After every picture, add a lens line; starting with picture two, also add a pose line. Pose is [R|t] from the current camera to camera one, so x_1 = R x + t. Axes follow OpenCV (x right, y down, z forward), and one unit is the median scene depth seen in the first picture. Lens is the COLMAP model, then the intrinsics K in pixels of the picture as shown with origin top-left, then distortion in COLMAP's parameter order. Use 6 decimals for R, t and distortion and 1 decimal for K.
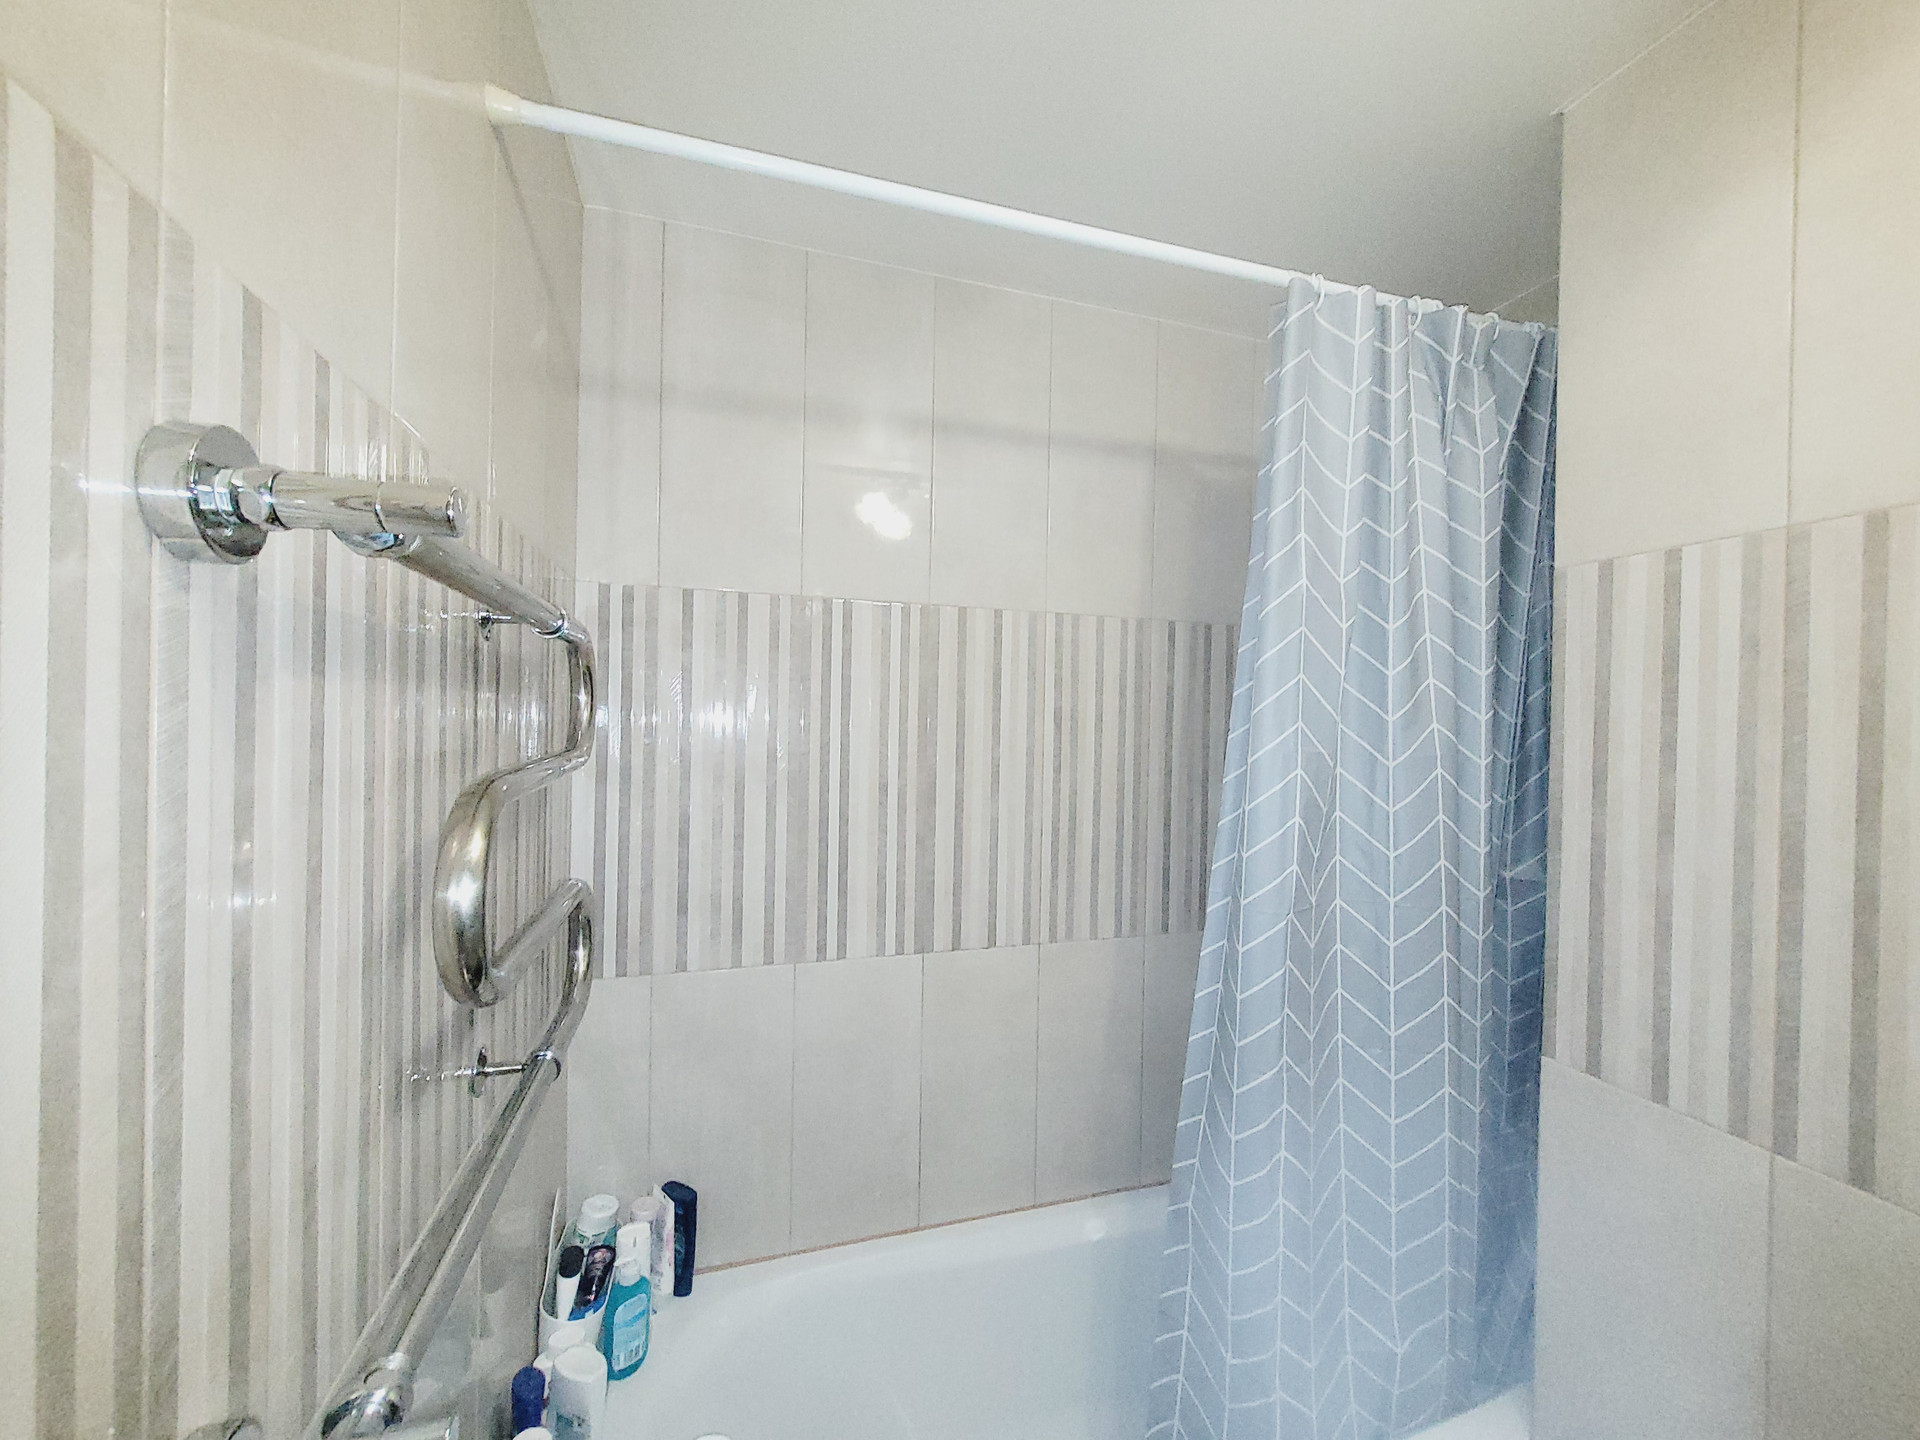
lens RADIAL K [[755.7, 0, 957.6], [0, 755.7, 725.3], [0, 0, 1]] dist [-0.002539, 0.000510]
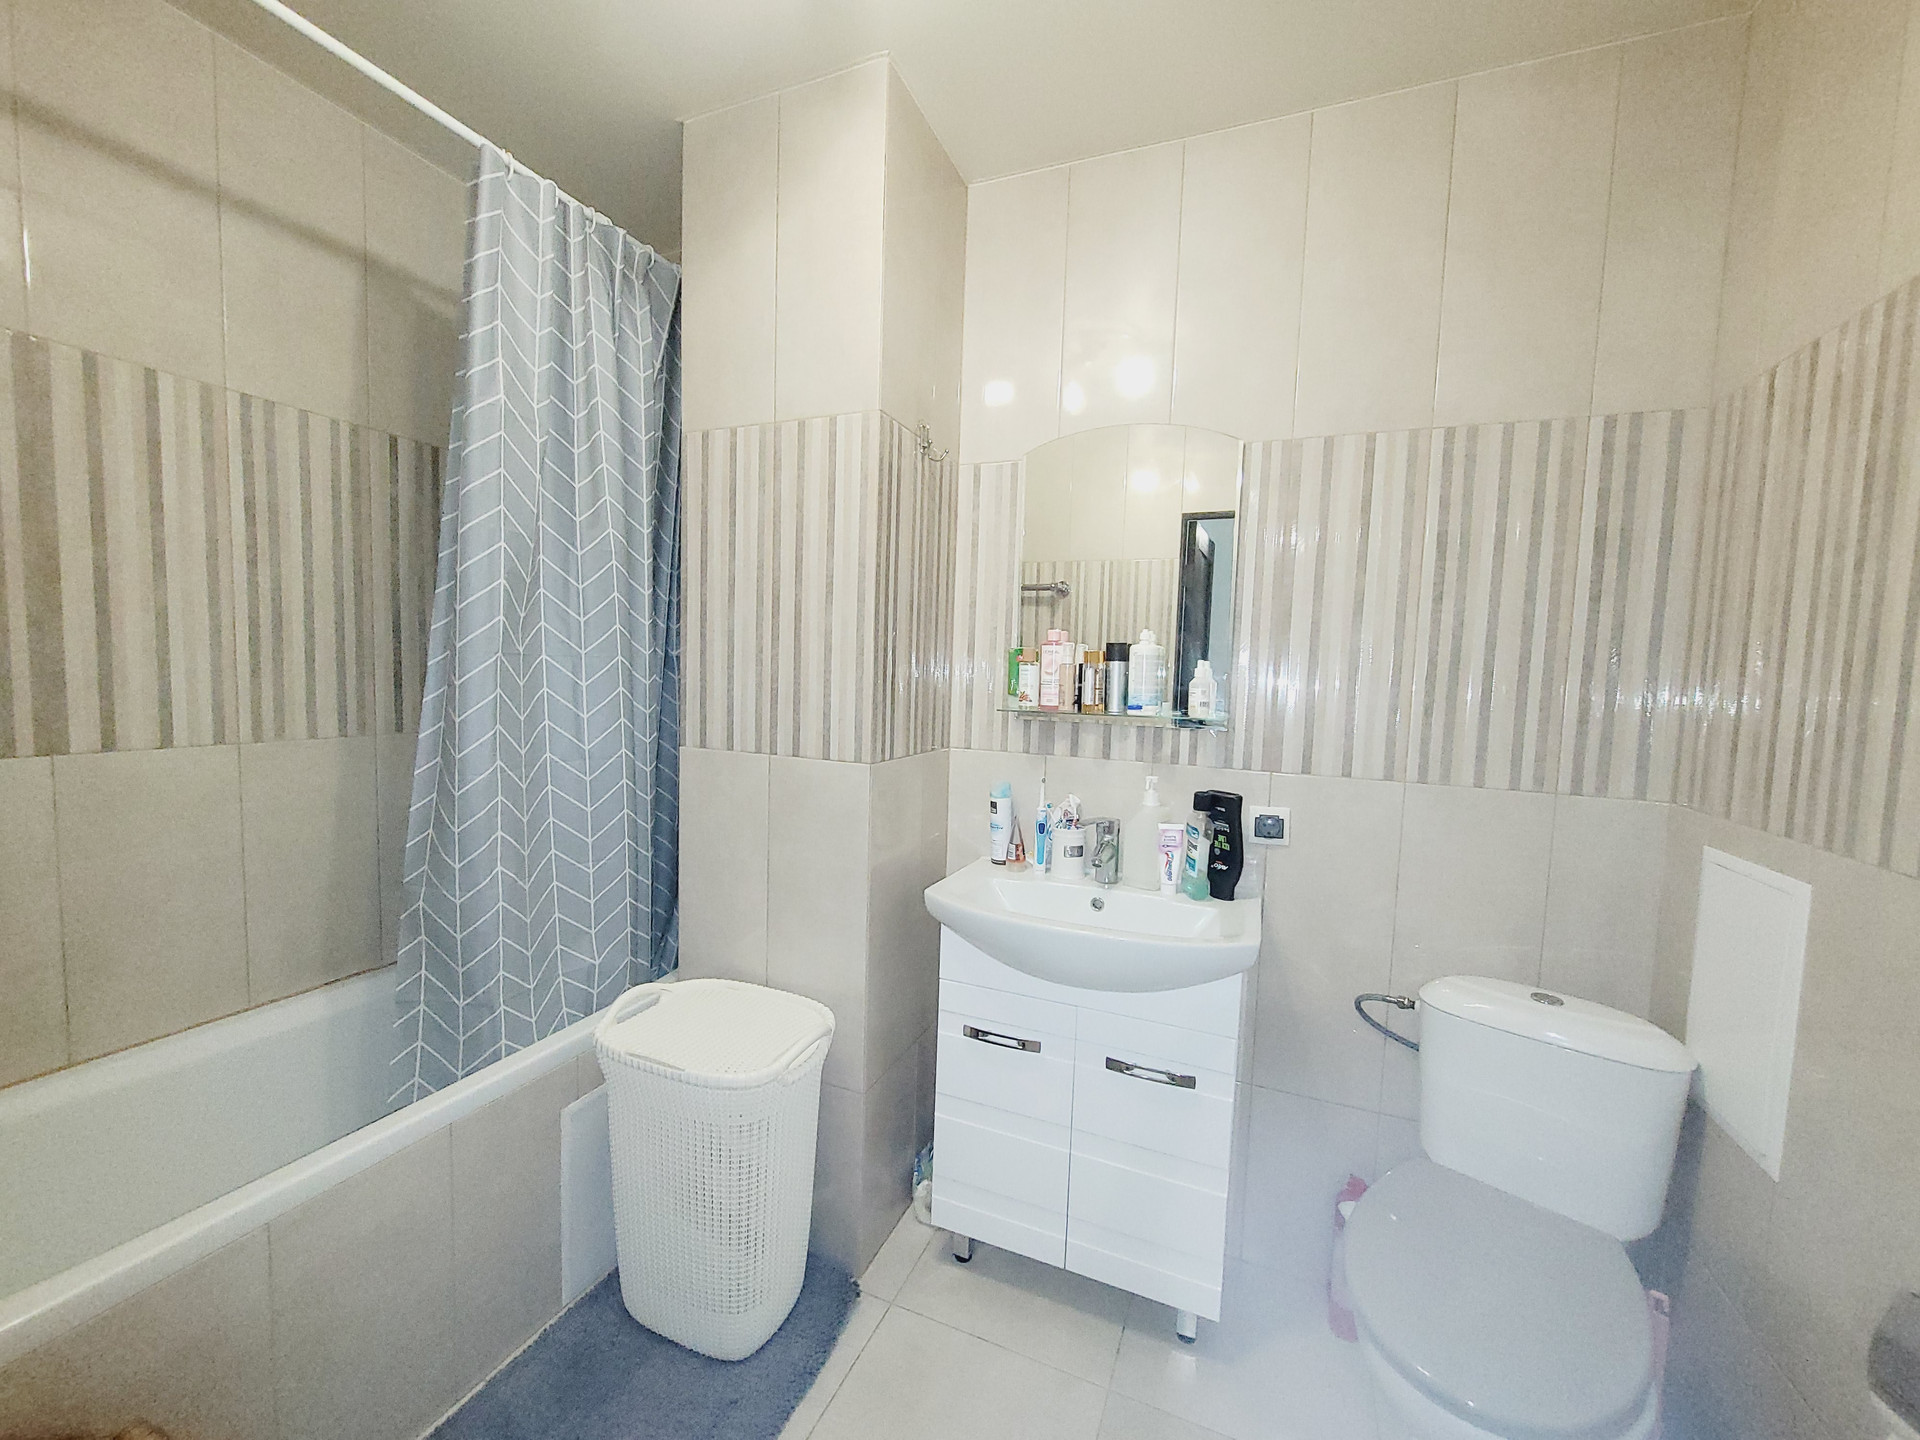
lens RADIAL K [[755.7, 0, 969.8], [0, 755.7, 720.4], [0, 0, 1]] dist [-0.002539, 0.000510]
pose [[0.630237, -0.054692, 0.774474, -0.064180], [-0.017425, 0.996268, 0.084535, 0.224409], [-0.776207, -0.066772, 0.626932, -0.440585]]
